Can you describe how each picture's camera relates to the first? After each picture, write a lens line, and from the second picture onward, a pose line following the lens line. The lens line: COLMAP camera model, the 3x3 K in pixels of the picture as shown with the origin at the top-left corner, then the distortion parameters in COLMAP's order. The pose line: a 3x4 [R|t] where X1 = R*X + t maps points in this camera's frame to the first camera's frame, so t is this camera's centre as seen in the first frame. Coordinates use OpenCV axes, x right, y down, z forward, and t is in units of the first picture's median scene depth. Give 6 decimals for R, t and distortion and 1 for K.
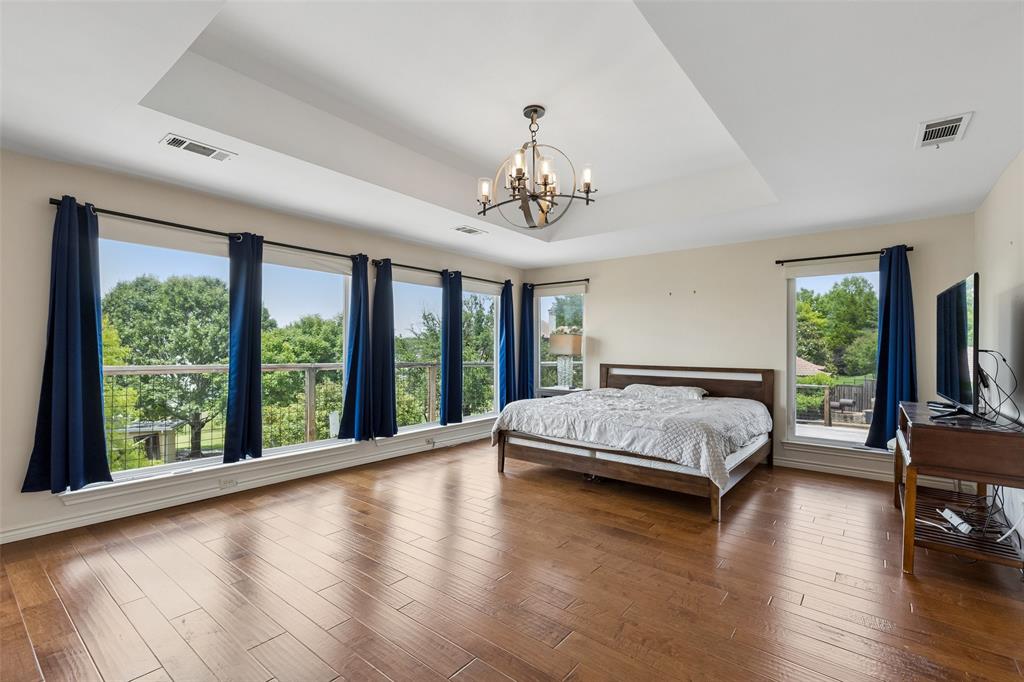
lens RADIAL K [[463.9, 0, 512.3], [0, 463.9, 346.8], [0, 0, 1]] dist [0.003301, 0.000188]
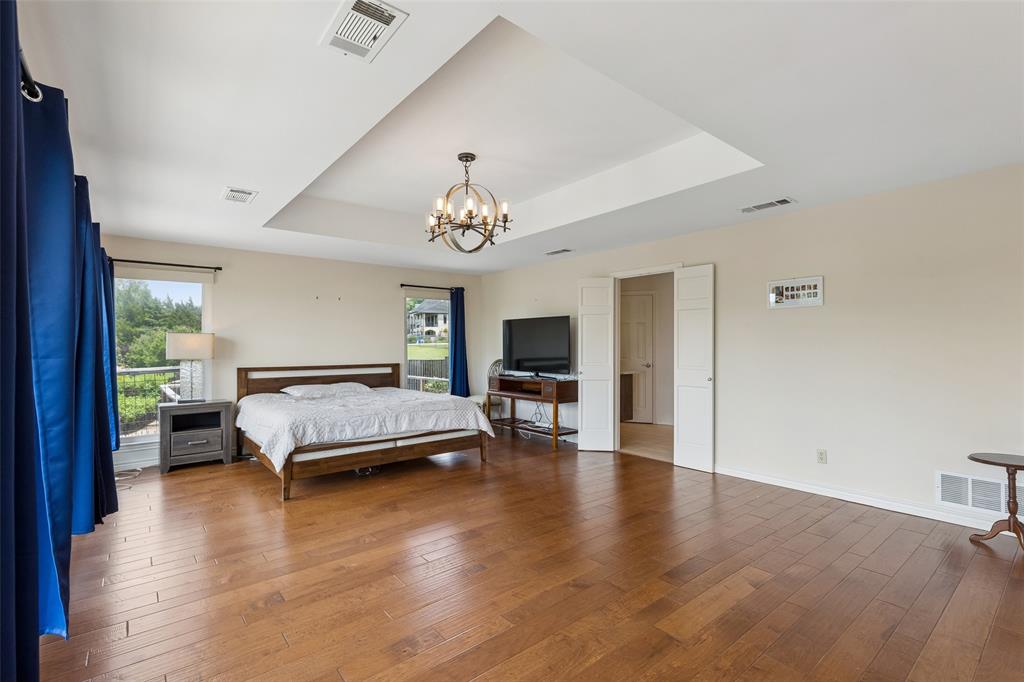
lens RADIAL K [[463.9, 0, 513.3], [0, 463.9, 340.5], [0, 0, 1]] dist [0.003301, 0.000188]
pose [[0.214019, 0.004279, 0.976820, -0.770283], [0.004495, 0.999976, -0.005366, -0.010486], [-0.976819, 0.005539, 0.213995, 0.426446]]
